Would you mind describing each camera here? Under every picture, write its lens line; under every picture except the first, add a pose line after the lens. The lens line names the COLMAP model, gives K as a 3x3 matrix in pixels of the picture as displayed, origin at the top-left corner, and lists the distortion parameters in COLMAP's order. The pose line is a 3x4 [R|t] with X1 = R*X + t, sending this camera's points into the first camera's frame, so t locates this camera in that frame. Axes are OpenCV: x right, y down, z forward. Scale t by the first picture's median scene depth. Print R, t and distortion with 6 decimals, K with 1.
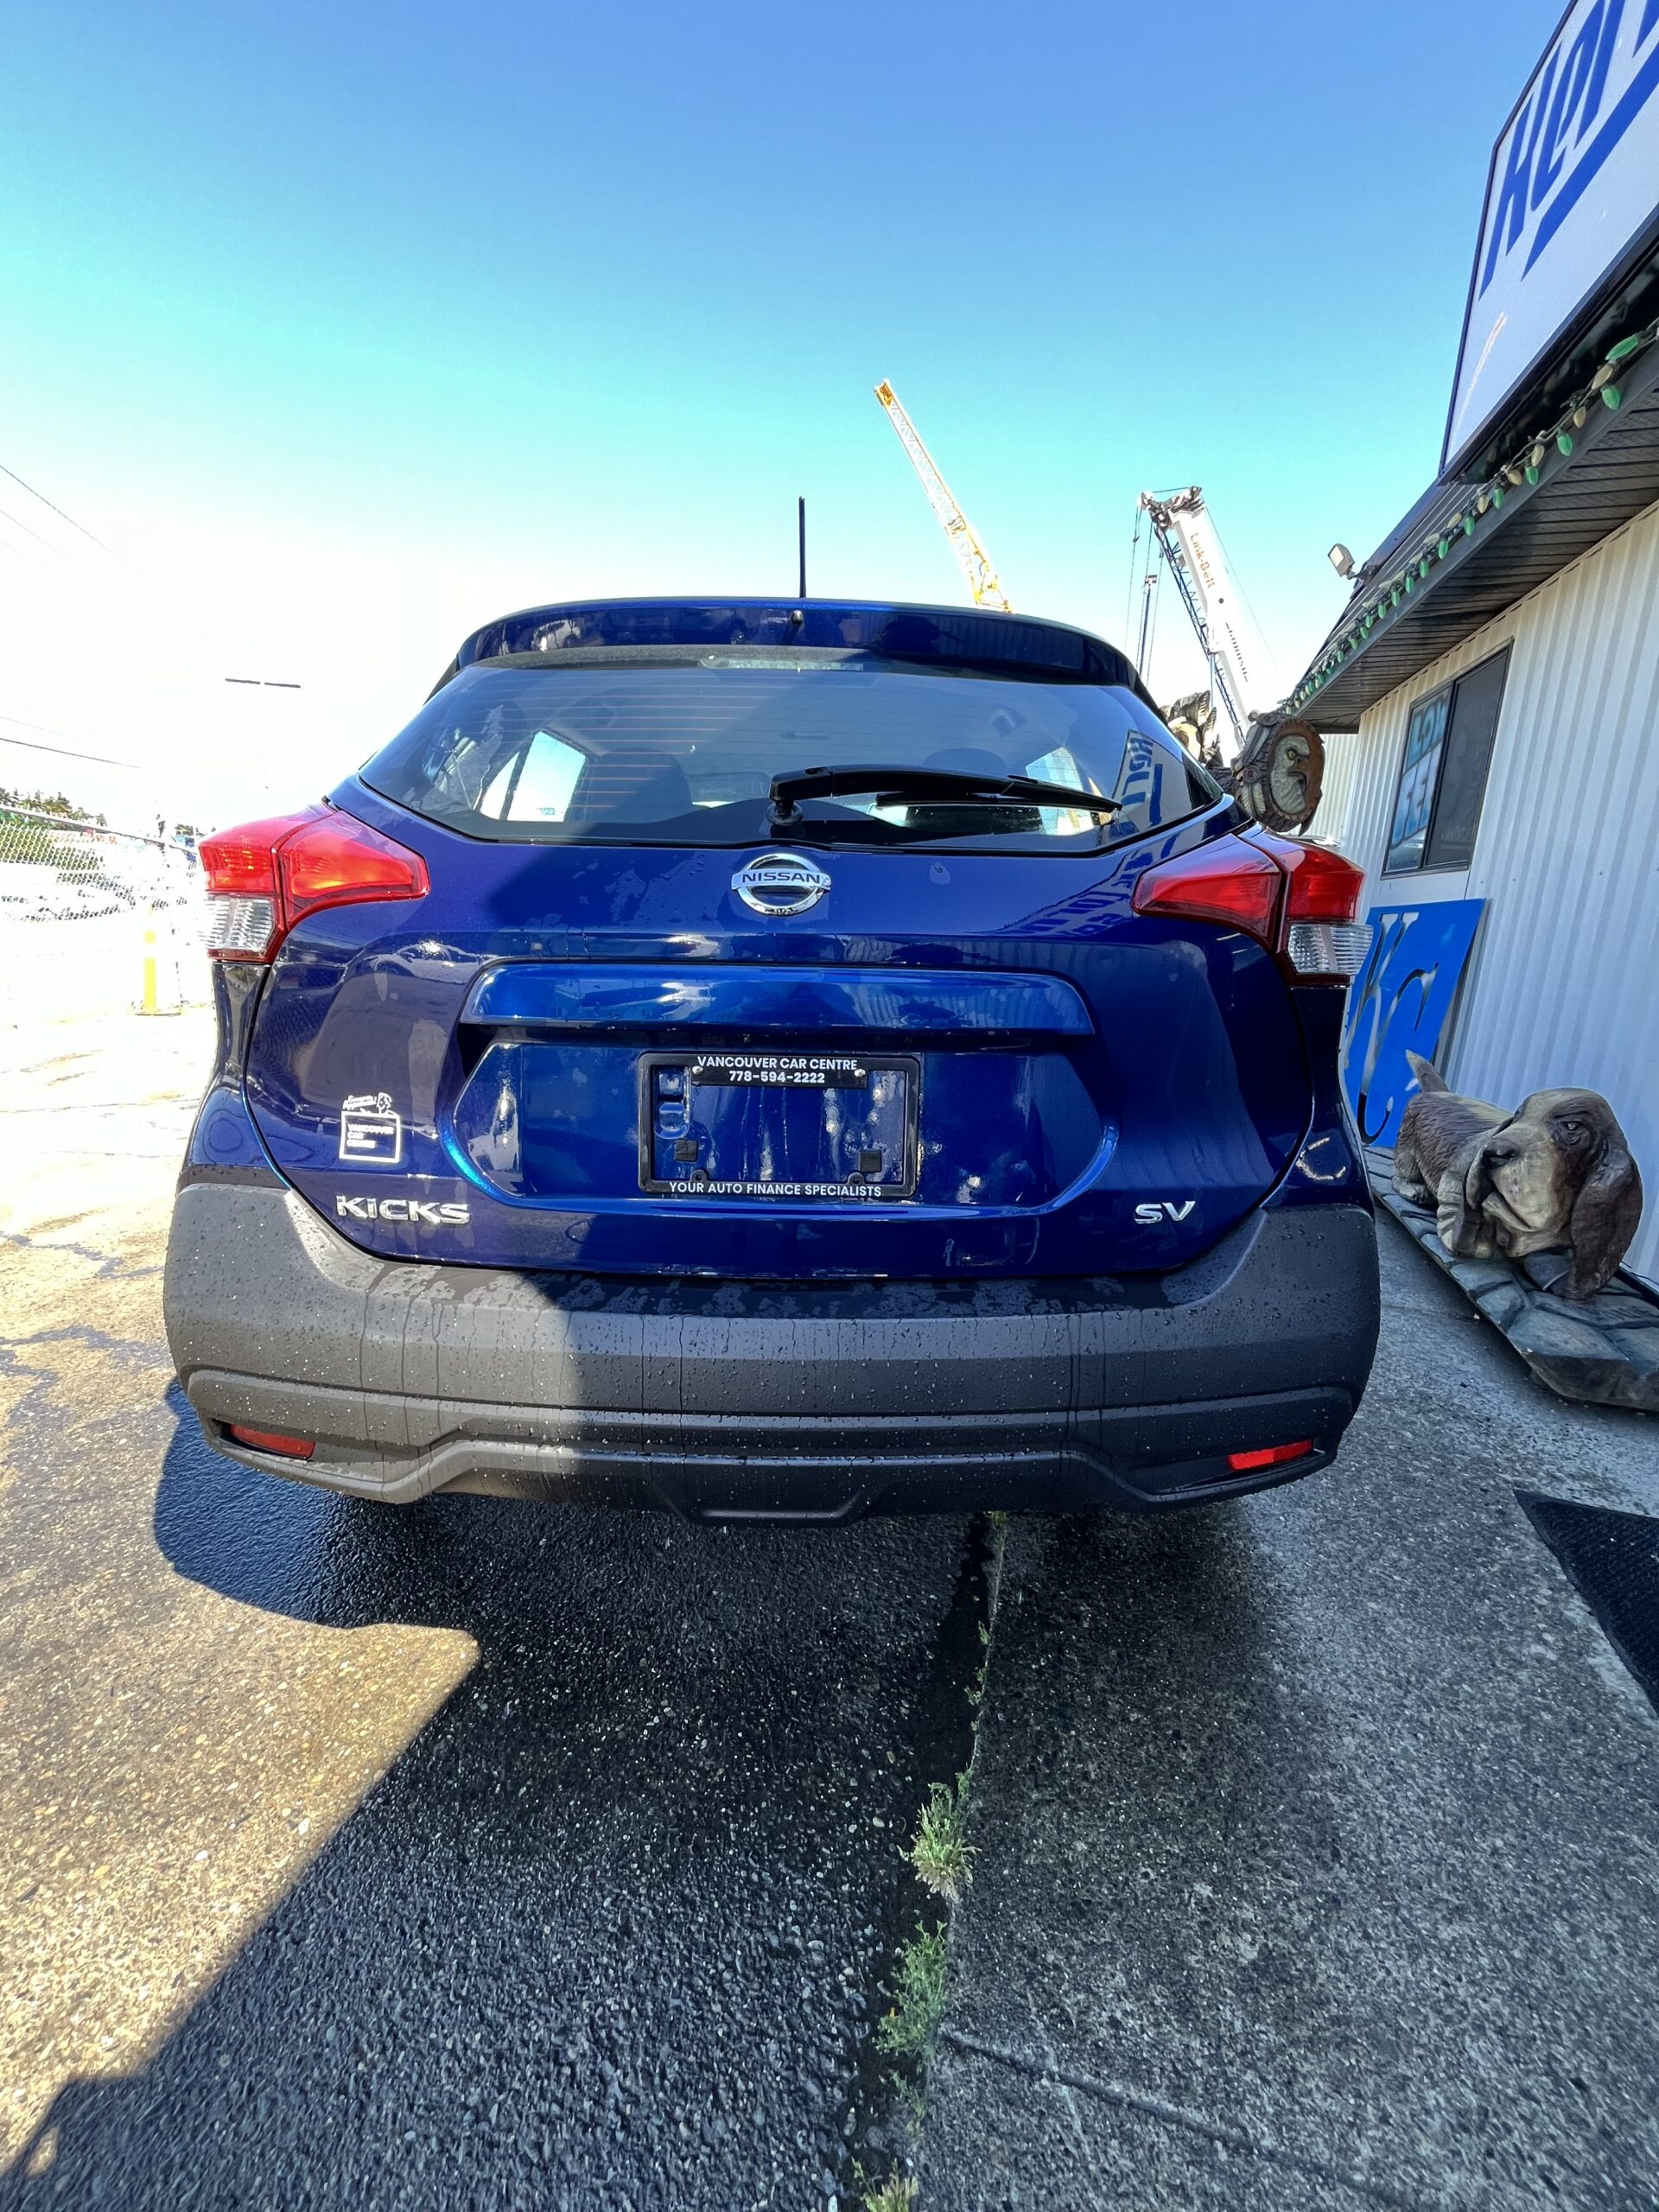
lens RADIAL K [[895.5, 0, 828.3], [0, 895.5, 1103.0], [0, 0, 1]] dist [-0.004218, 0.000180]
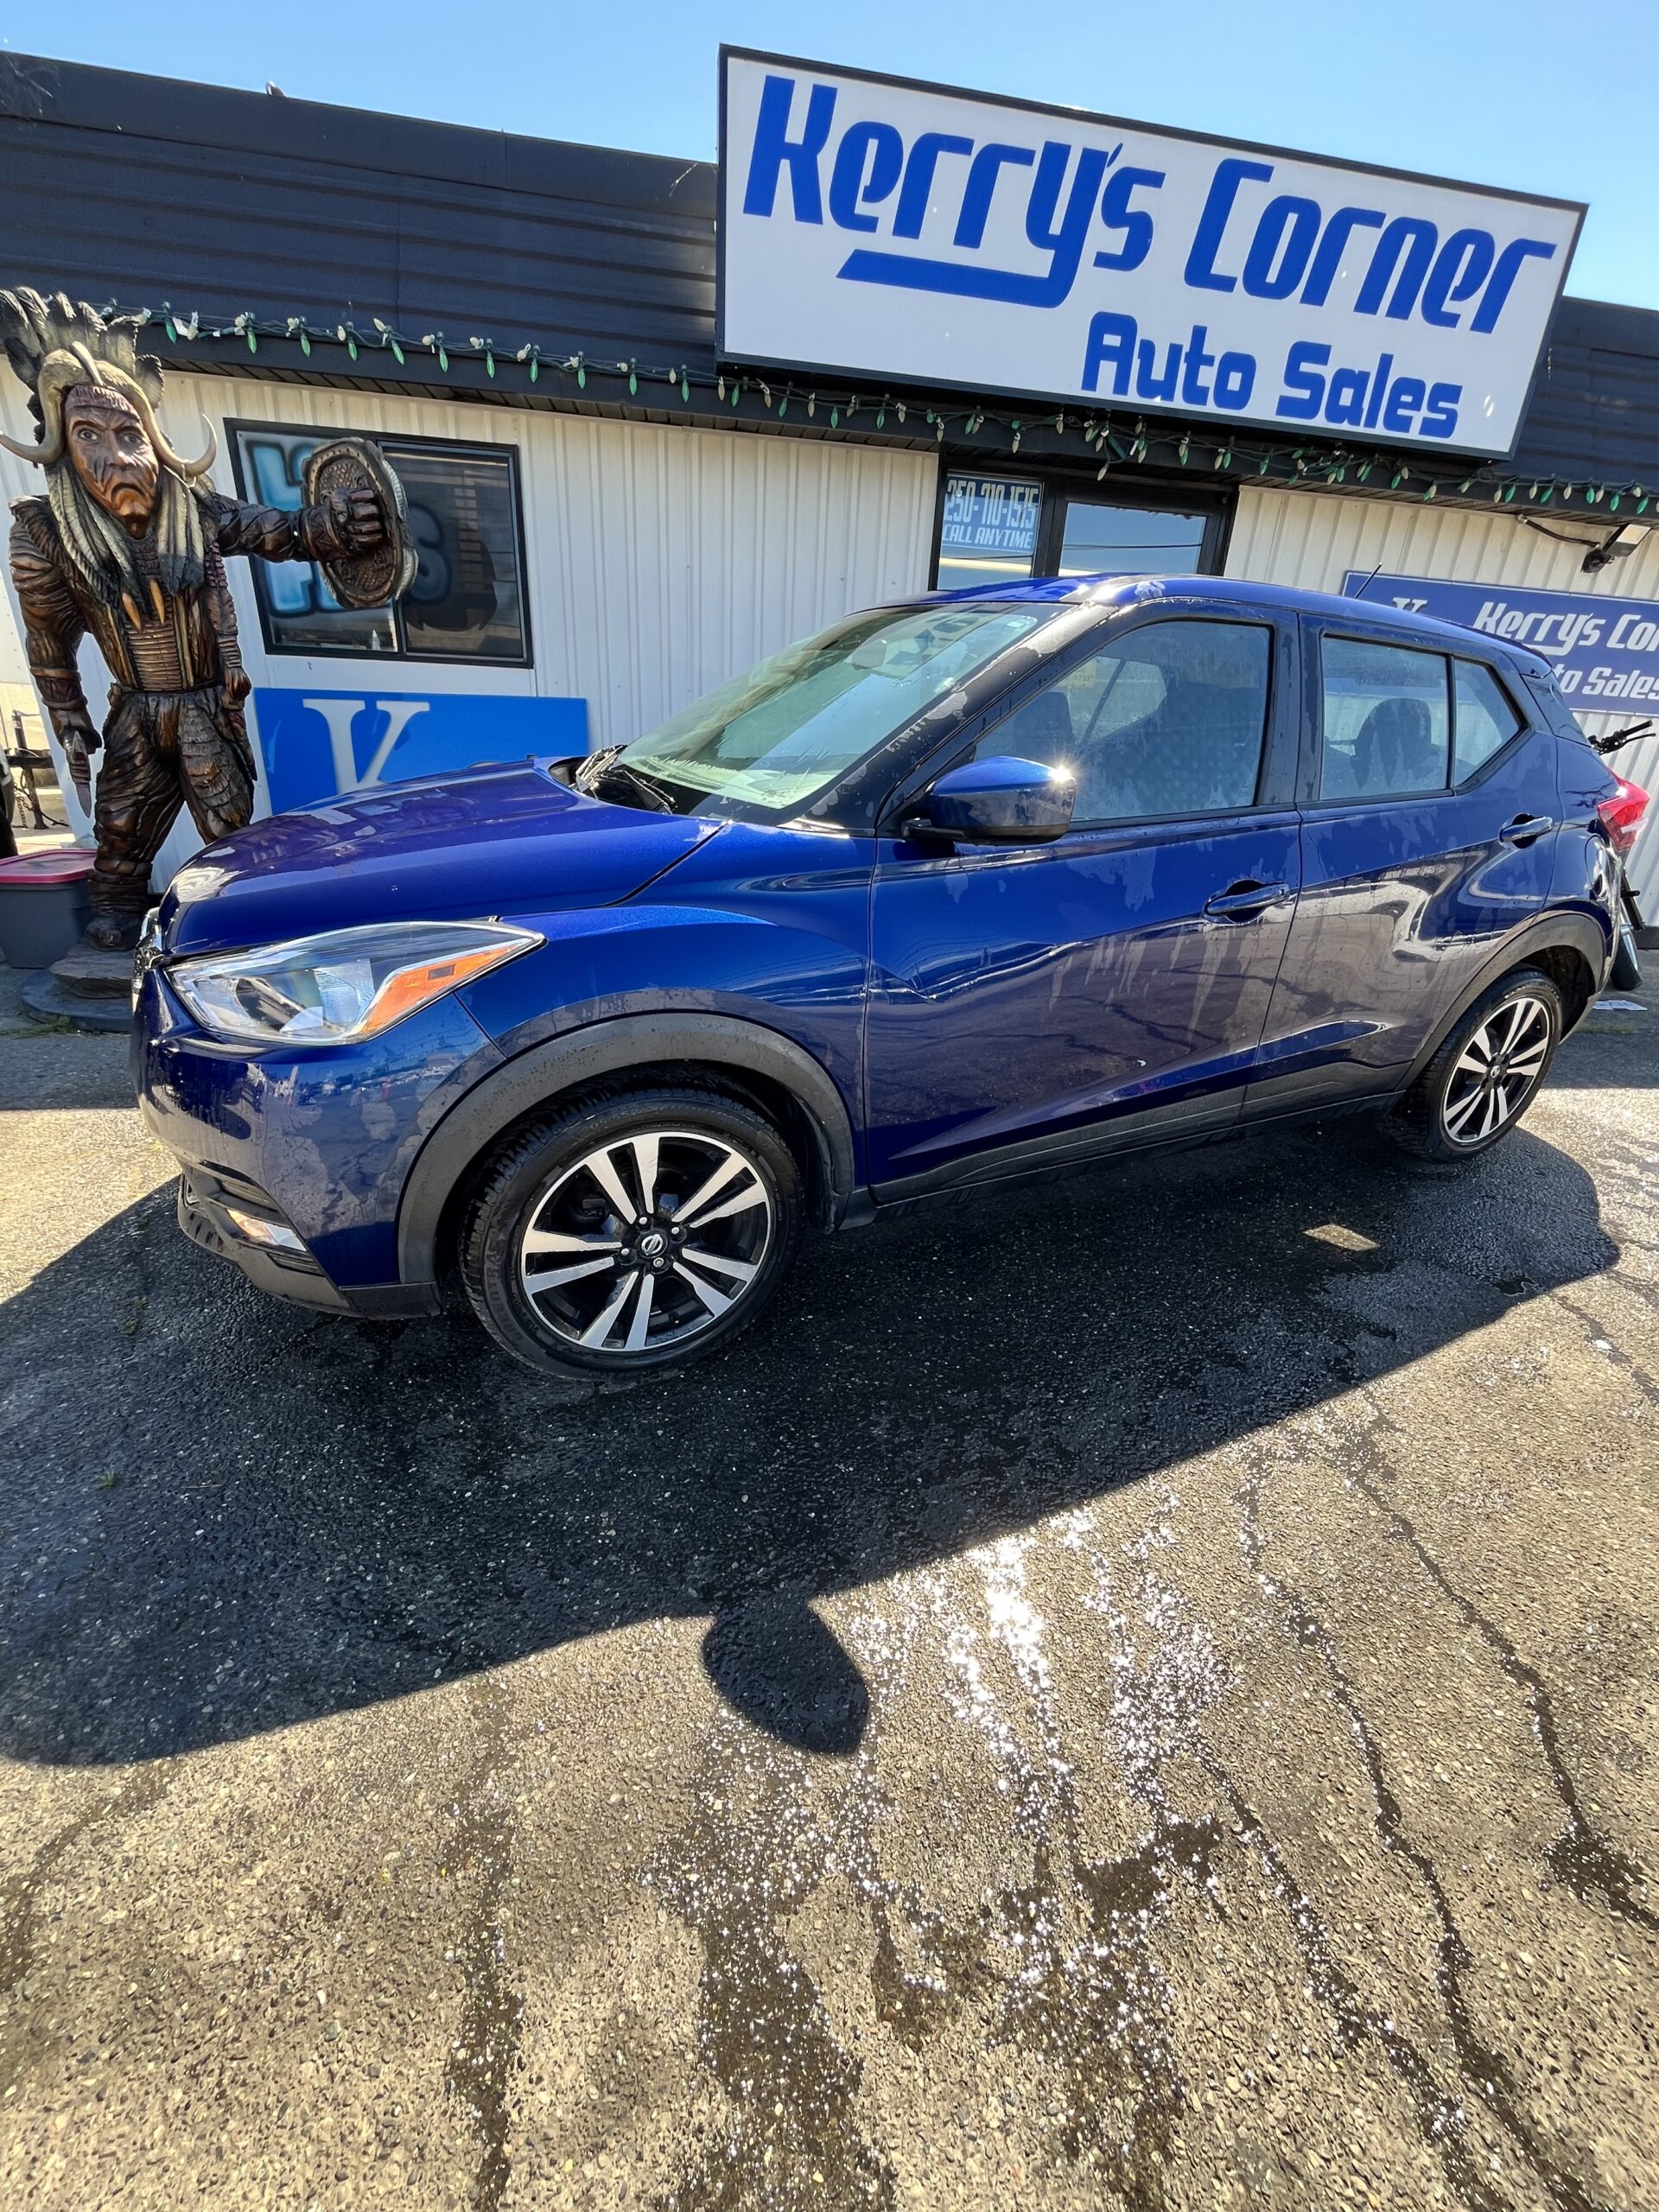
lens RADIAL K [[895.5, 0, 828.3], [0, 895.5, 1103.0], [0, 0, 1]] dist [-0.004218, 0.000180]
pose [[-0.414419, -0.425220, 0.804640, -2.079104], [0.131496, 0.846881, 0.515268, -1.123590], [-0.900536, 0.319344, -0.295049, 3.990328]]
